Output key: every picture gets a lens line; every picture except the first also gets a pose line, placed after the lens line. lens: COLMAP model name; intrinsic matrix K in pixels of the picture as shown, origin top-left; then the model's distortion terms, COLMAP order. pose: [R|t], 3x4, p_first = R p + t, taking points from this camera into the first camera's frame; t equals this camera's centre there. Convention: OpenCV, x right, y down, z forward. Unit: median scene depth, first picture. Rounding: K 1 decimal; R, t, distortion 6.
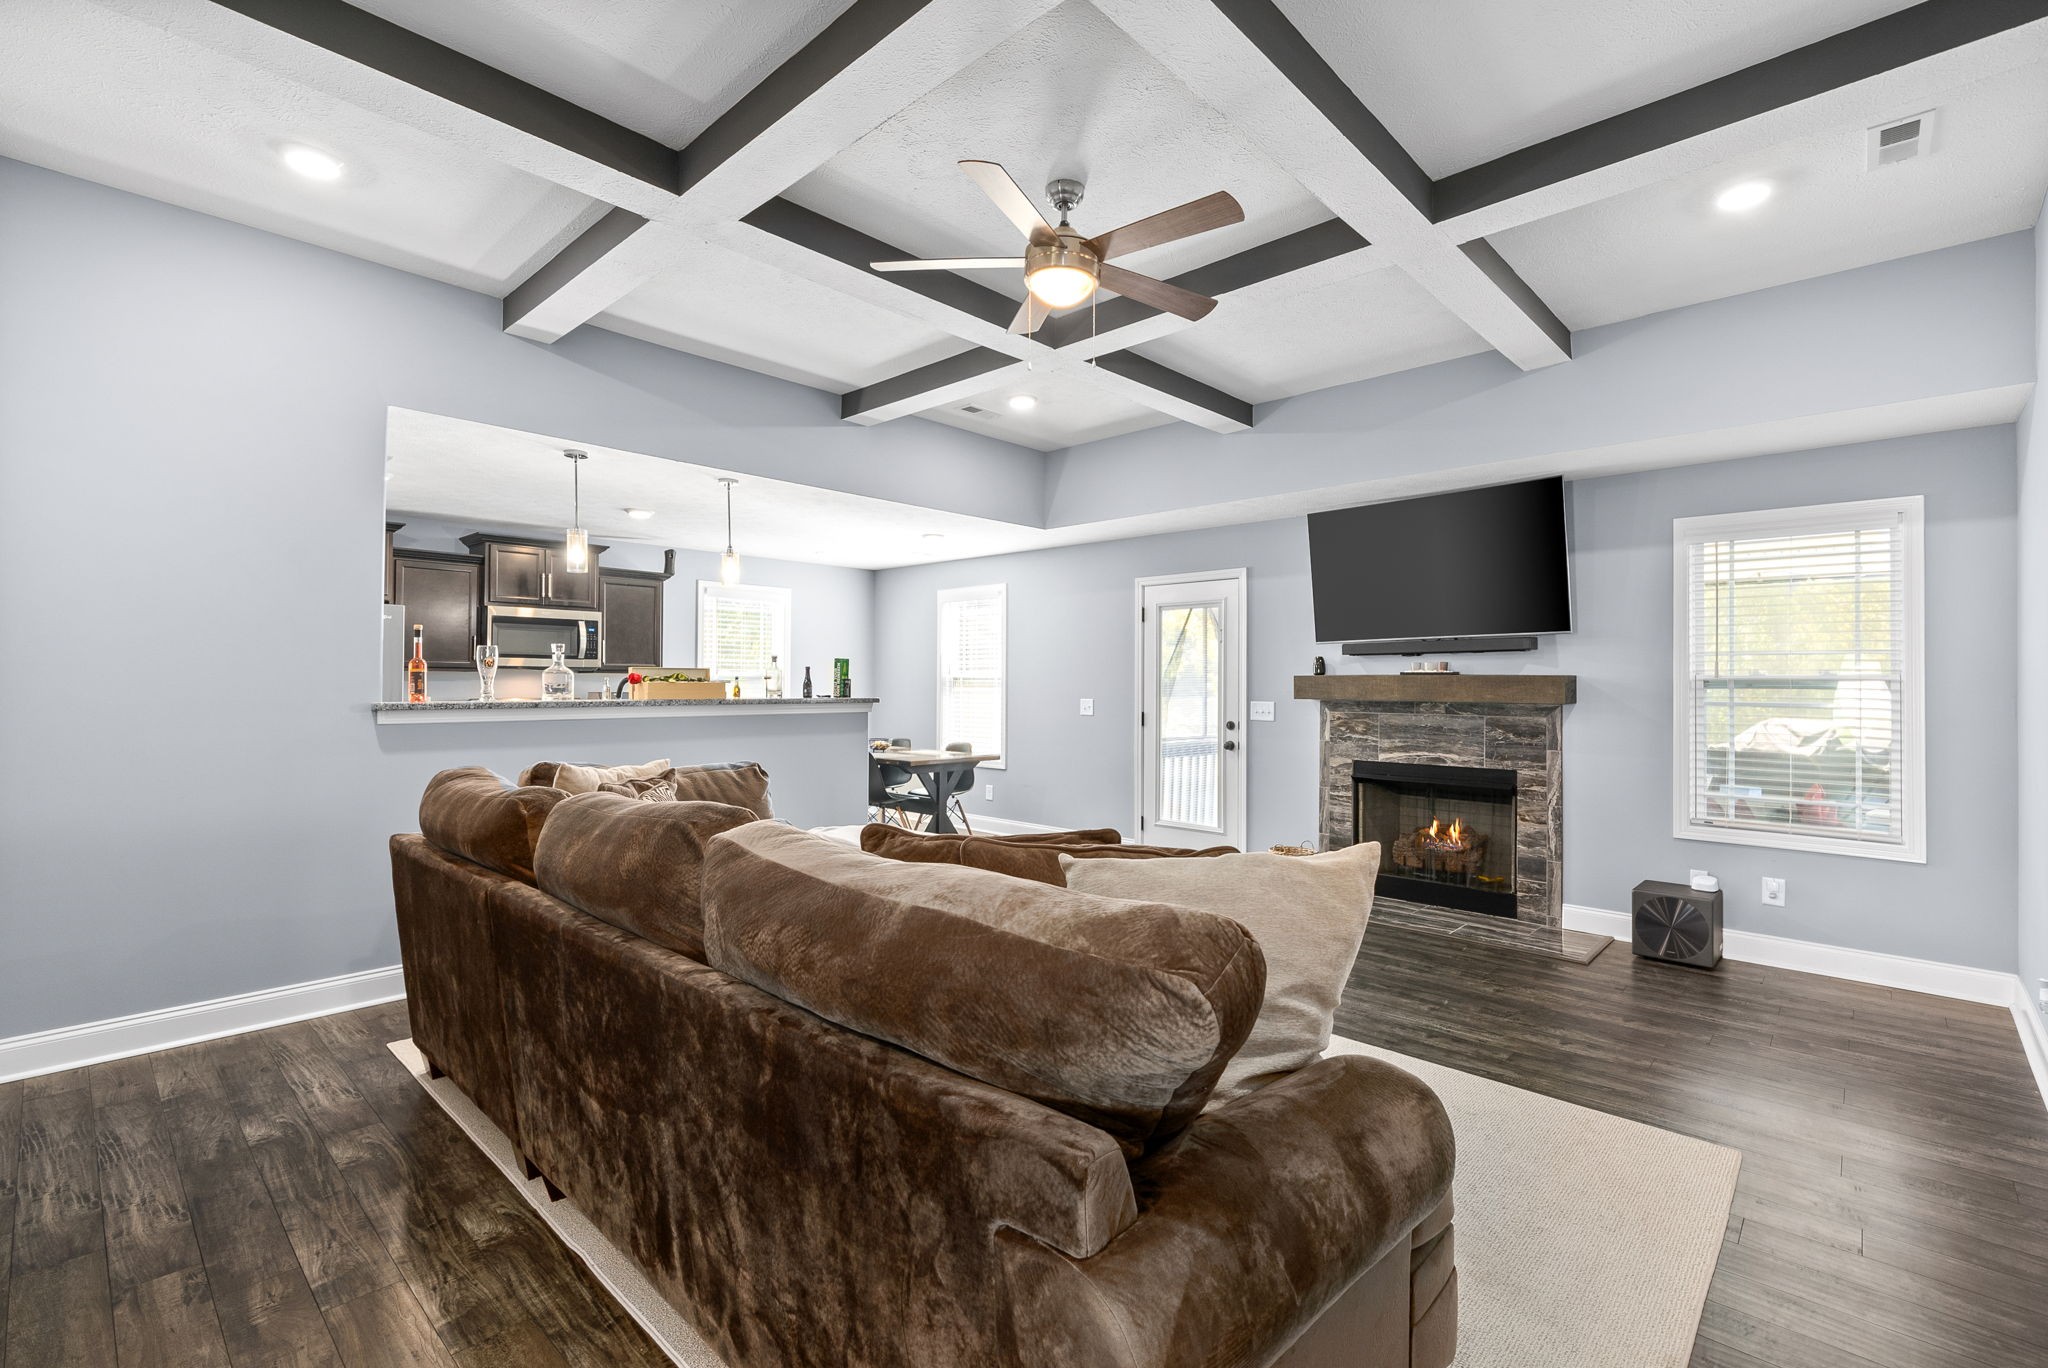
lens RADIAL K [[909.2, 0, 1024.7], [0, 909.2, 688.3], [0, 0, 1]] dist [0.000988, -0.000152]
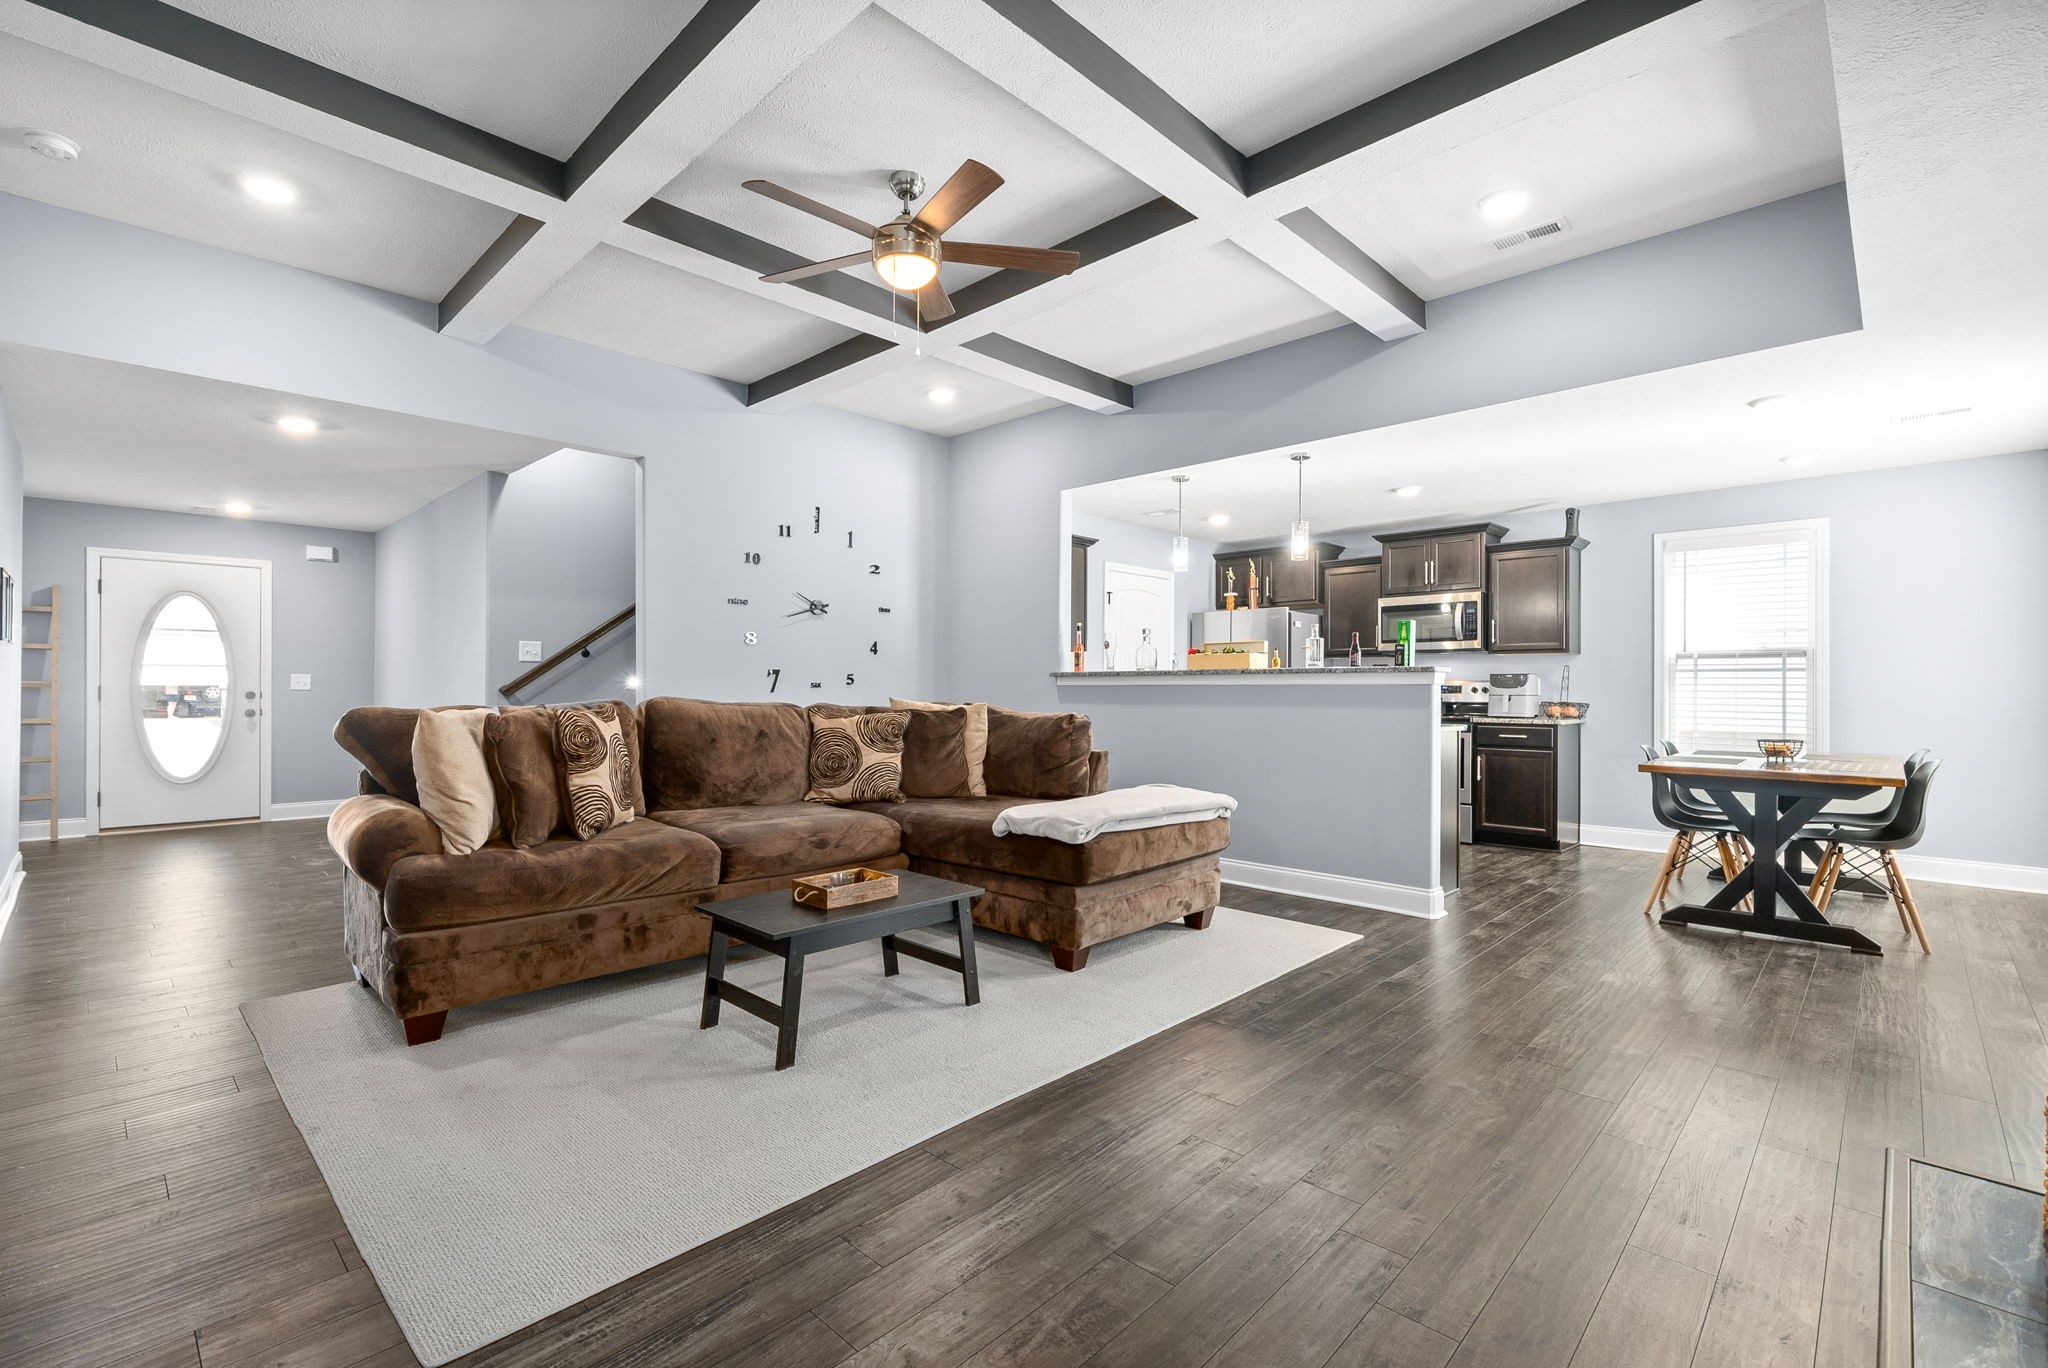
lens RADIAL K [[909.2, 0, 1024.7], [0, 909.2, 688.3], [0, 0, 1]] dist [0.000988, -0.000152]
pose [[-0.019223, -0.007467, -0.999787, 0.666962], [-0.009584, 0.999928, -0.007284, 0.041160], [0.999769, 0.009442, -0.019293, 0.681297]]
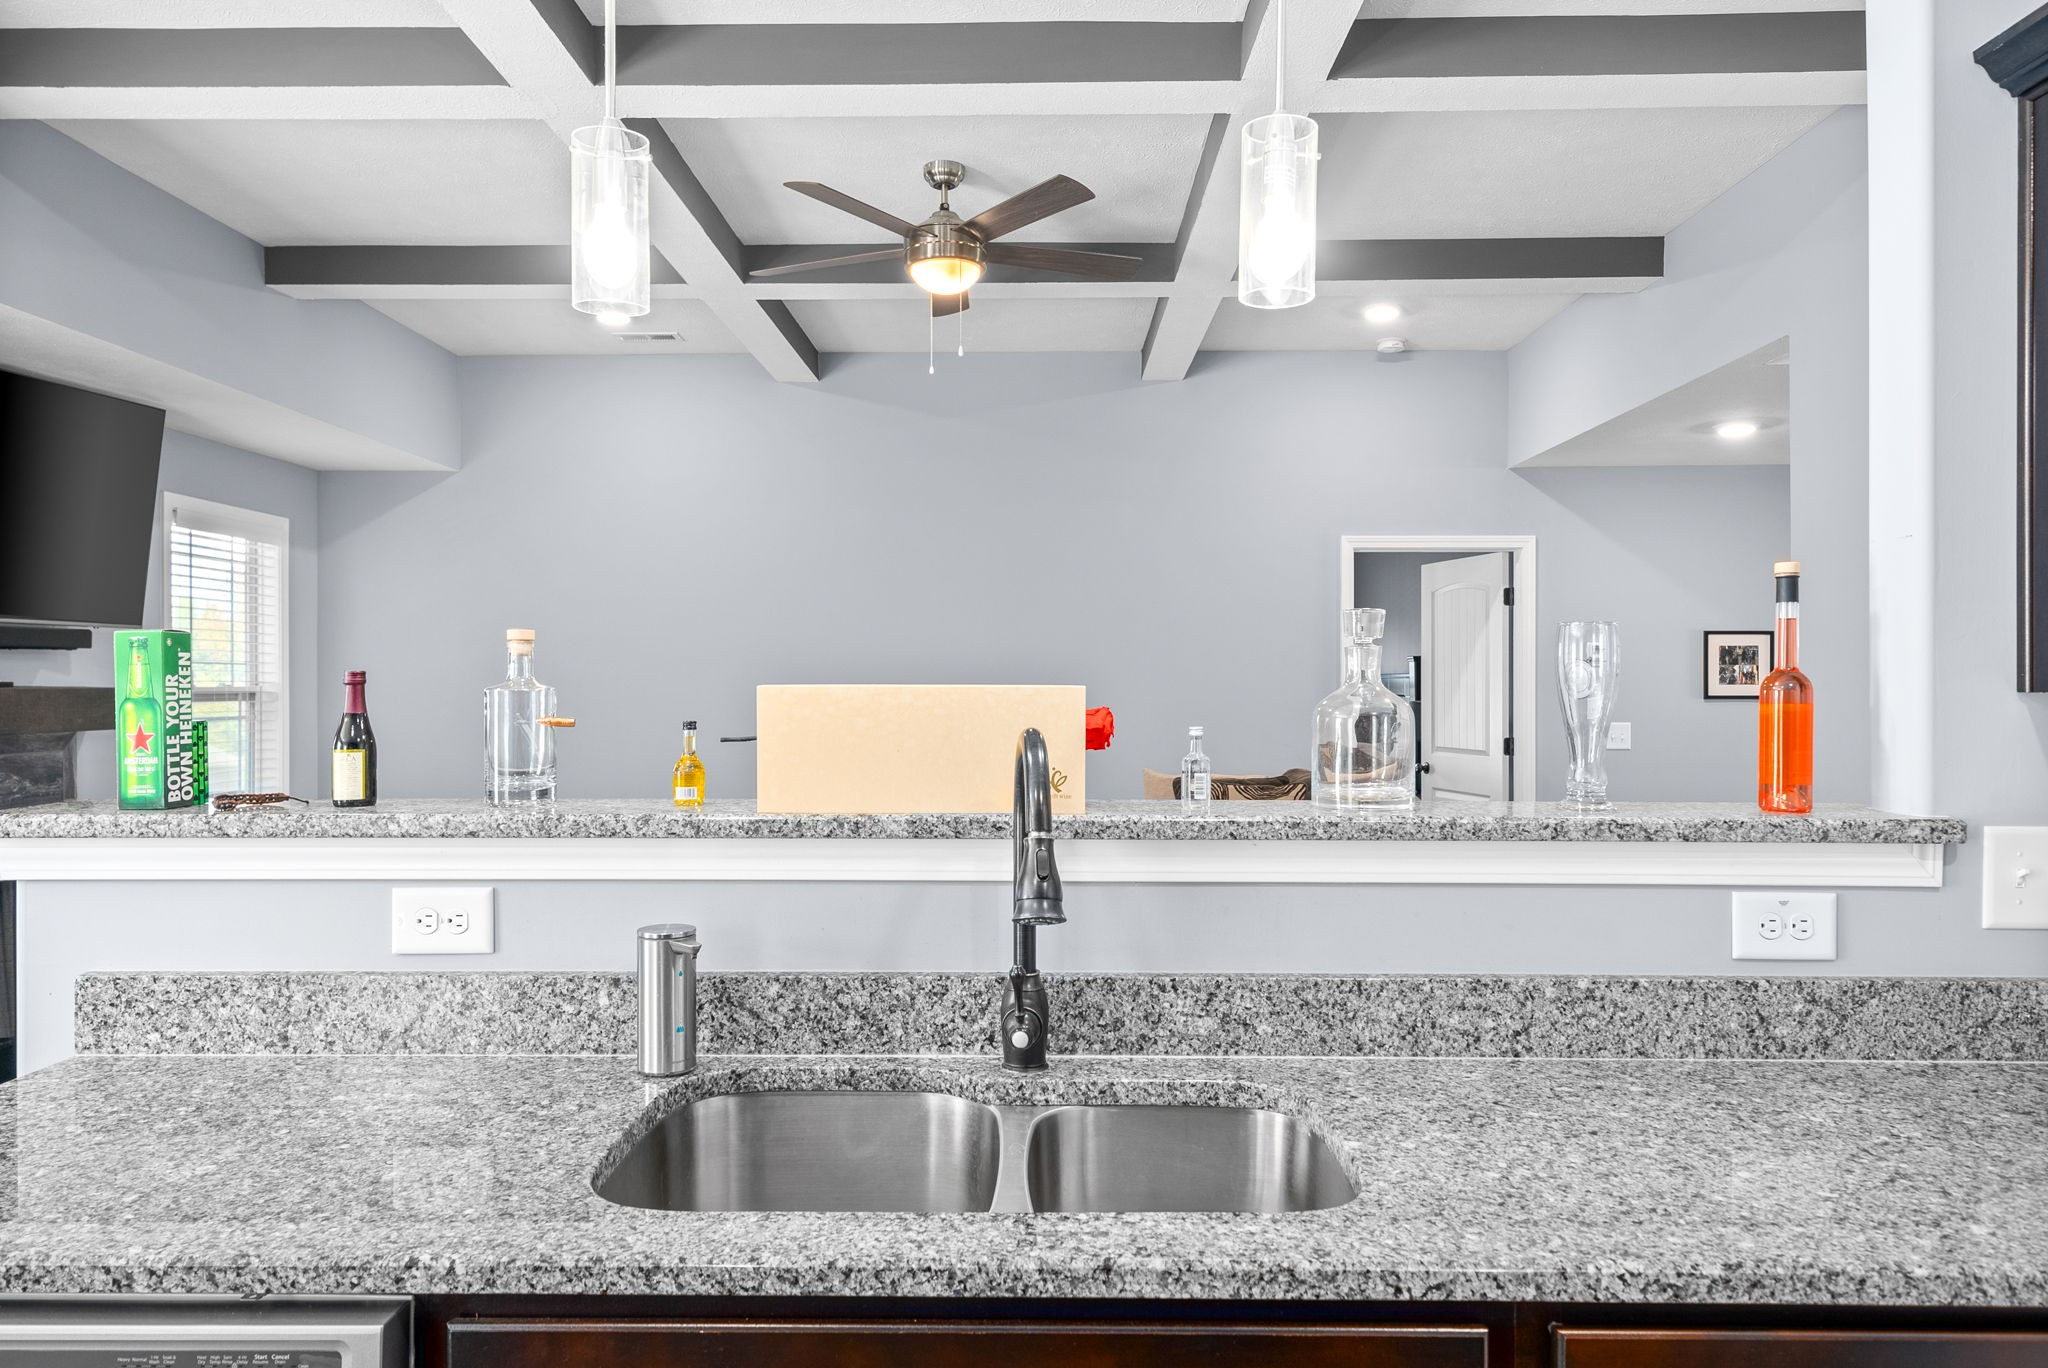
lens RADIAL K [[1374.7, 0, 1024.0], [0, 1374.7, 684.0], [0, 0, 1]] dist [0.002394, -0.001755]
pose [[-0.675349, -0.004876, 0.737482, -0.605240], [0.002536, 0.999957, 0.008934, -0.022653], [-0.737494, 0.007904, -0.675307, 1.103569]]
